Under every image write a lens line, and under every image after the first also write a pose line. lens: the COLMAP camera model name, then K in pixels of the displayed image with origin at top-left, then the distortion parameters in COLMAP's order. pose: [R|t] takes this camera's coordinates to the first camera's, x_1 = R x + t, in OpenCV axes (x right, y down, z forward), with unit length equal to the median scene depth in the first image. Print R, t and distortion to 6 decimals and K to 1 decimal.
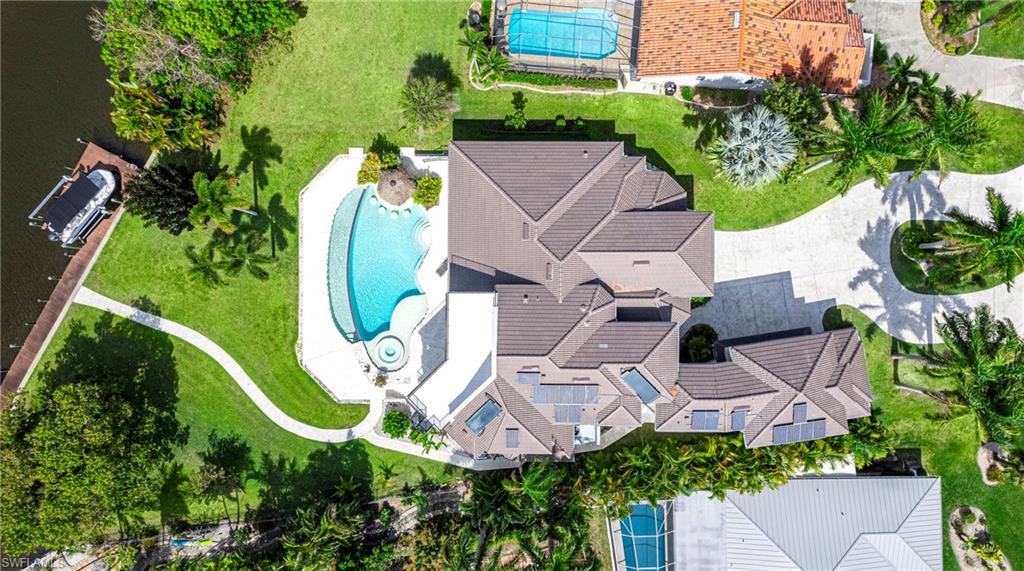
lens RADIAL K [[699.3, 0, 509.3], [0, 699.3, 284.9], [0, 0, 1]] dist [-0.007020, -0.000374]
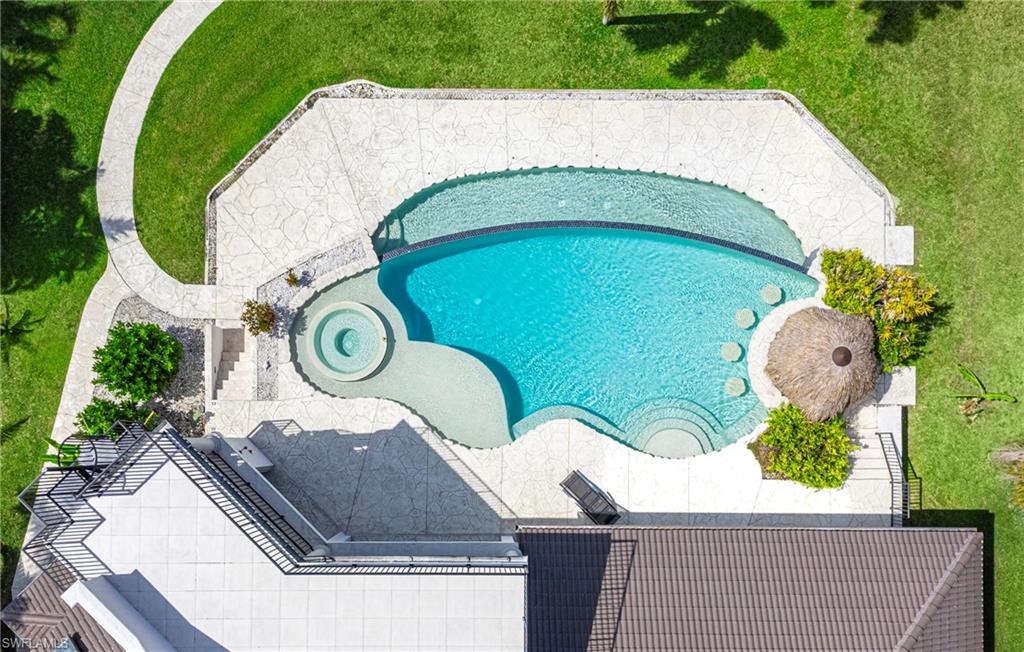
lens RADIAL K [[643.7, 0, 510.8], [0, 643.7, 328.9], [0, 0, 1]] dist [0.005706, -0.000584]
pose [[0.006005, 0.998930, -0.045851, -0.161902], [-0.999674, 0.004858, -0.025085, 0.021597], [-0.024836, 0.045986, 0.998633, 0.672514]]
